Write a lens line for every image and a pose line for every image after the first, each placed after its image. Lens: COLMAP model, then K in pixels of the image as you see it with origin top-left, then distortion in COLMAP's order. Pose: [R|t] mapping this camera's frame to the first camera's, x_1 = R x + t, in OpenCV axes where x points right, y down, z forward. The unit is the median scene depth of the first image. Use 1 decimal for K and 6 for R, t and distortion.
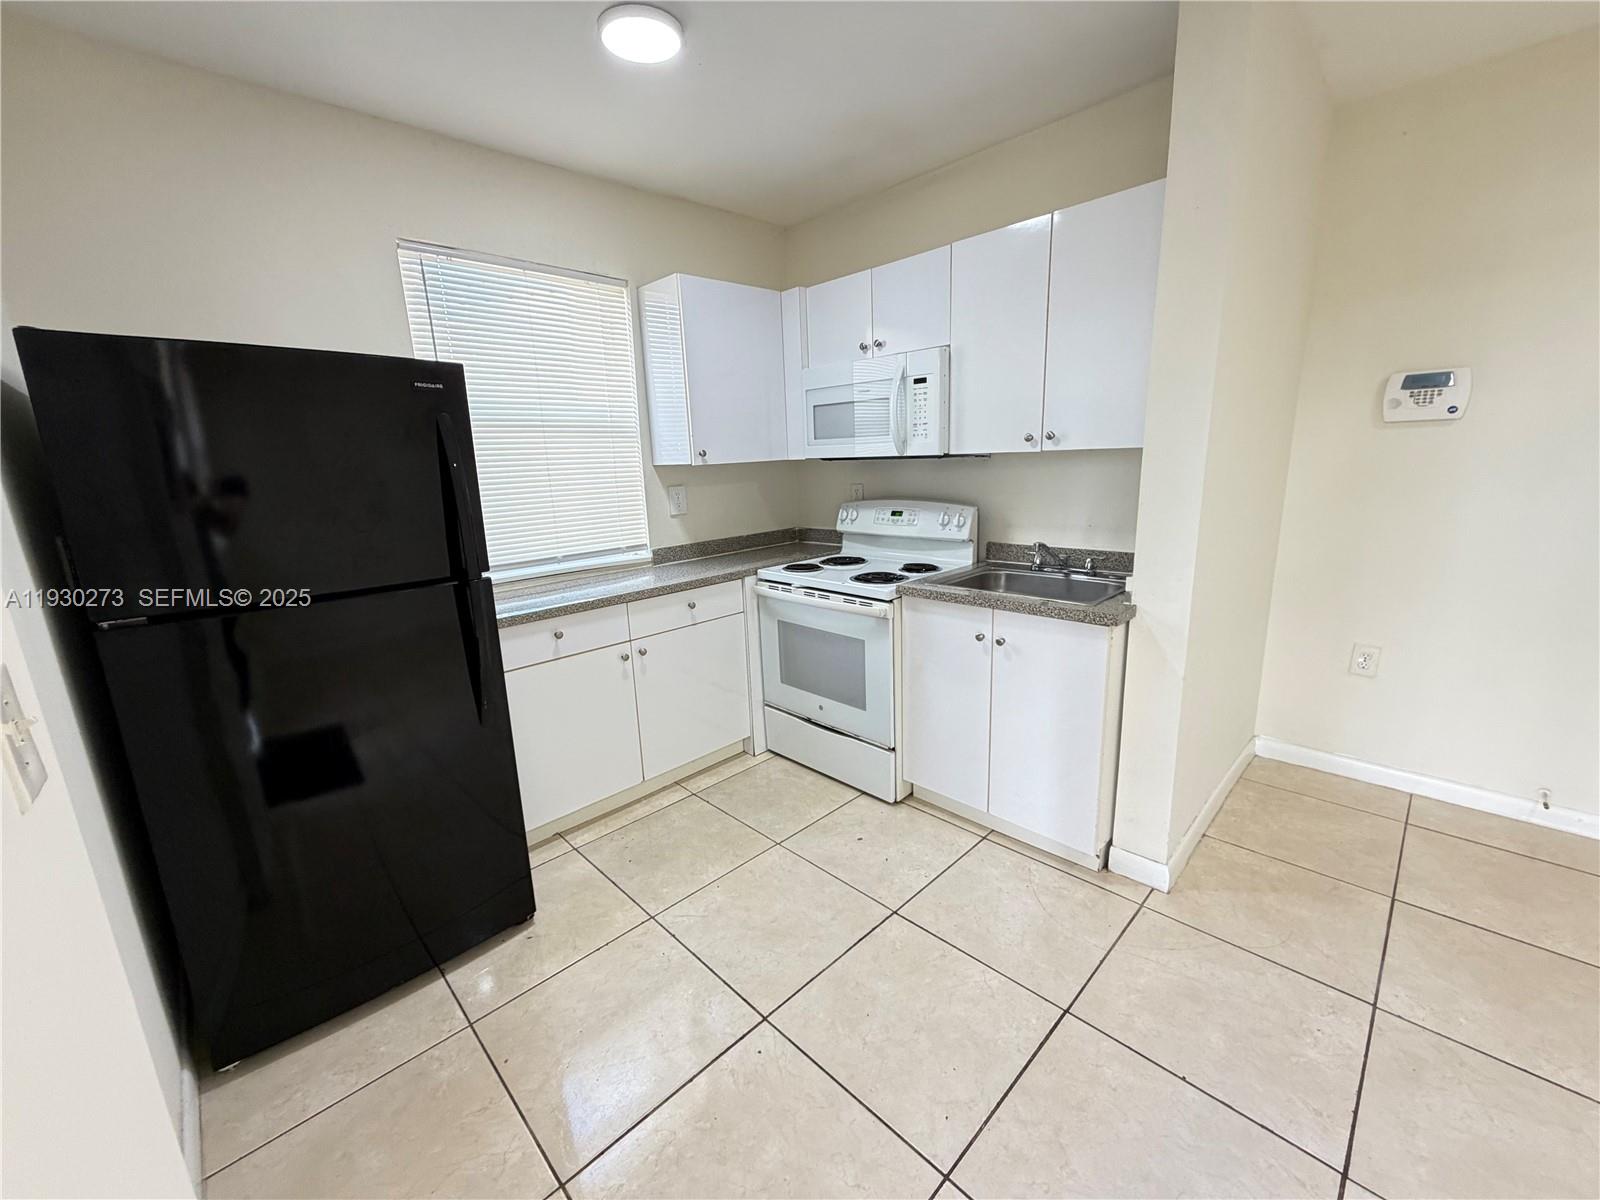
lens RADIAL K [[637.5, 0, 796.3], [0, 637.5, 597.6], [0, 0, 1]] dist [-0.001220, 0.000136]
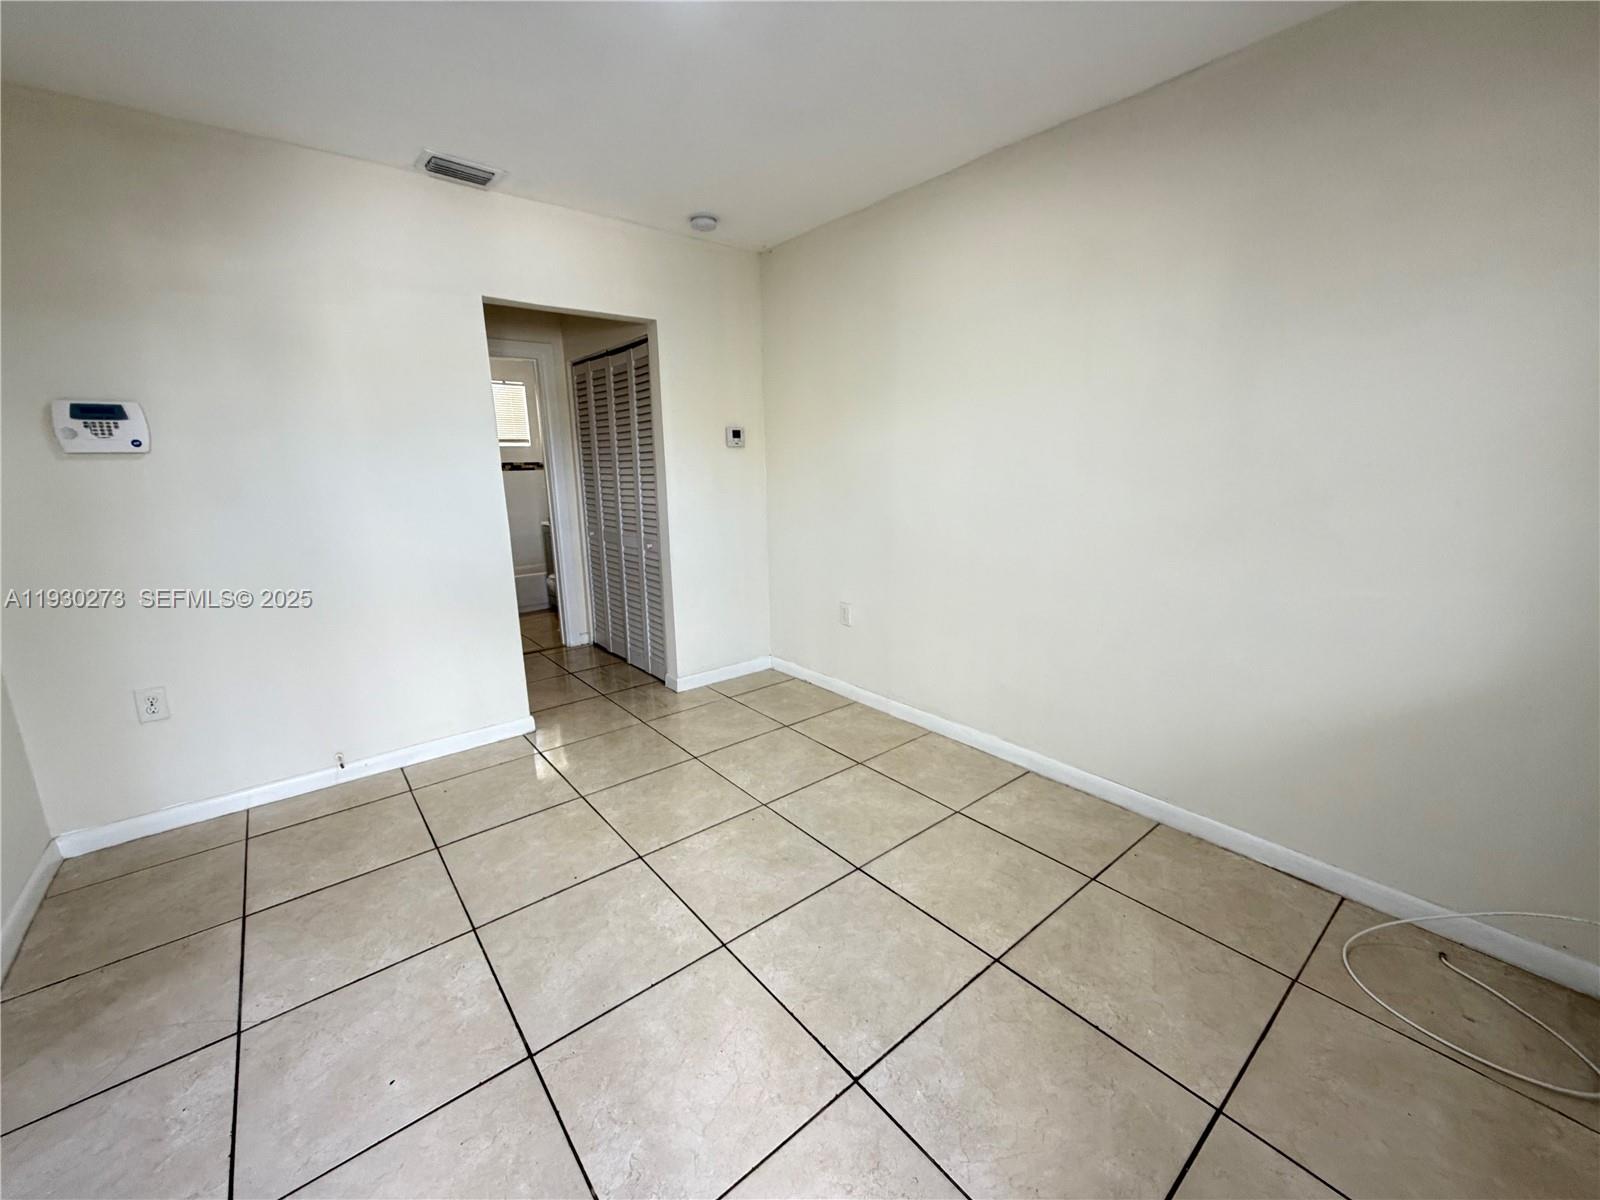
lens RADIAL K [[637.5, 0, 796.3], [0, 637.5, 597.2], [0, 0, 1]] dist [-0.001220, 0.000136]
pose [[0.084706, -0.174392, 0.981026, 0.087205], [0.231260, 0.961120, 0.150885, 0.026914], [-0.969197, 0.214091, 0.121743, -0.078263]]
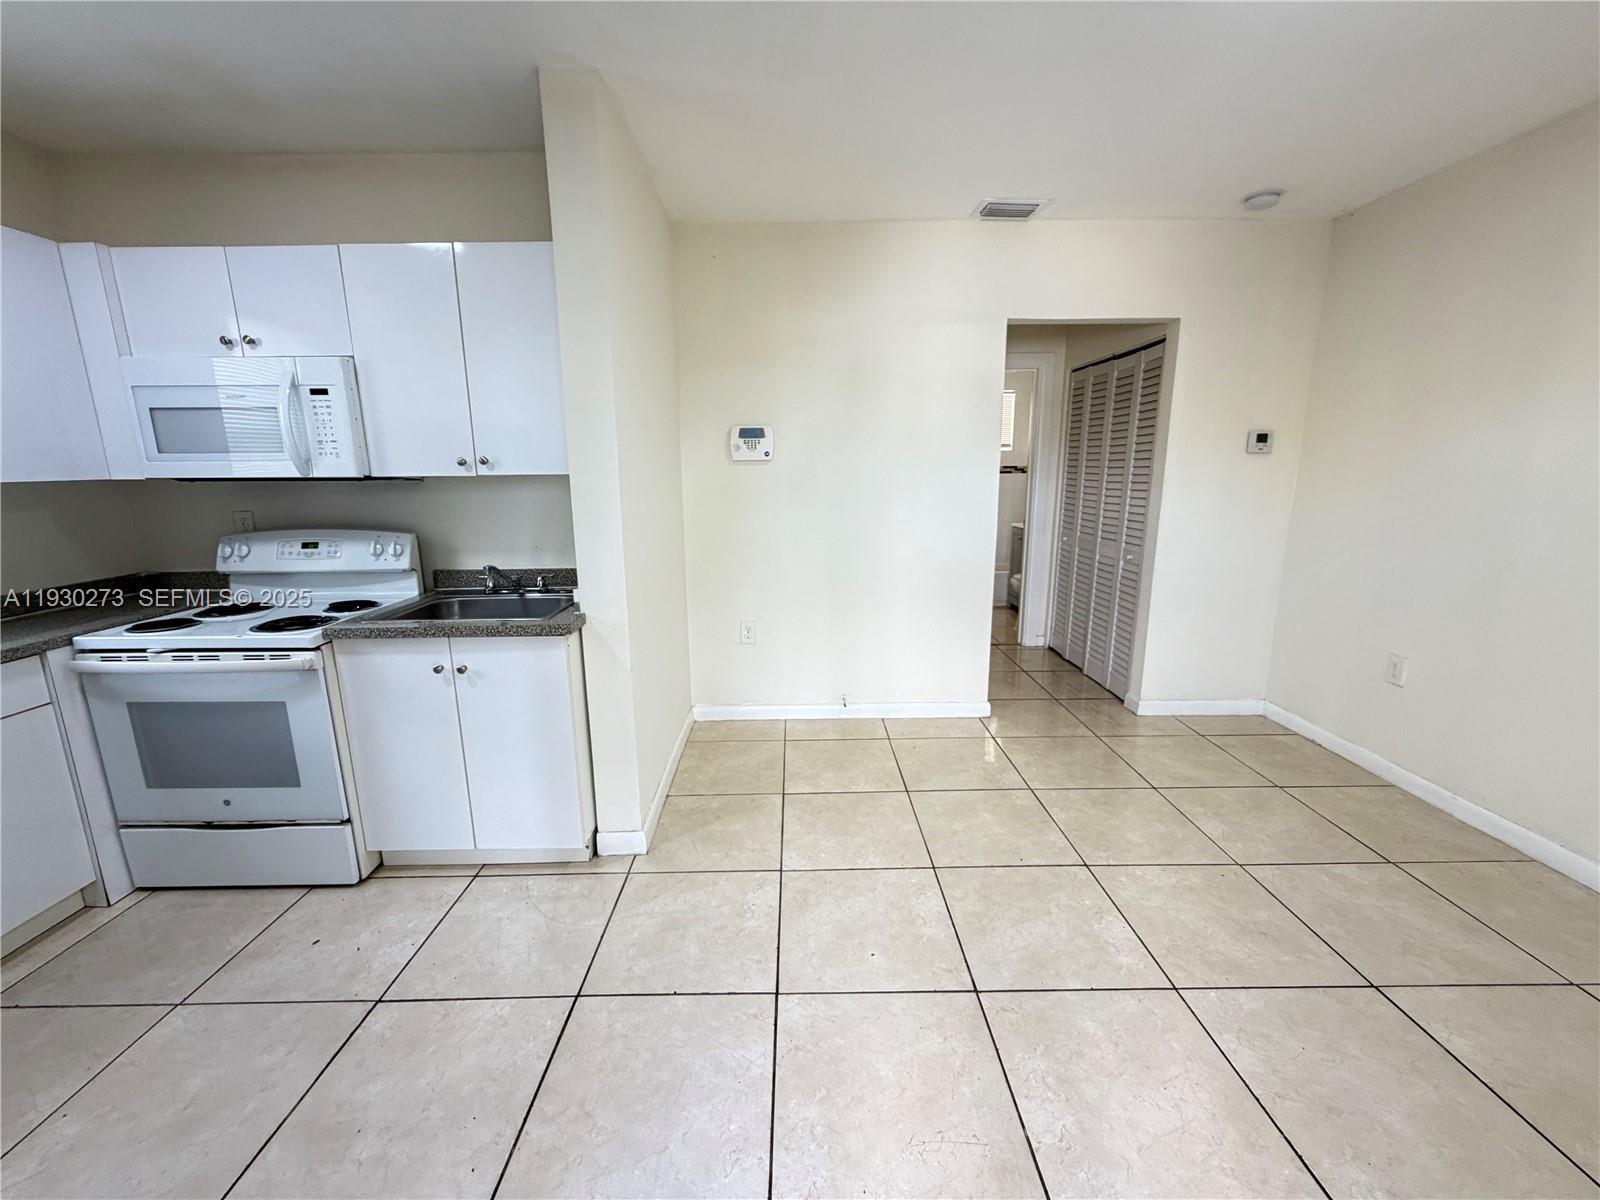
lens RADIAL K [[637.5, 0, 797.3], [0, 637.5, 597.6], [0, 0, 1]] dist [-0.001220, 0.000136]
pose [[0.692081, -0.113132, 0.712899, -0.005609], [0.139964, 0.989929, 0.021218, 0.011023], [-0.708120, 0.085096, 0.700946, -0.049268]]
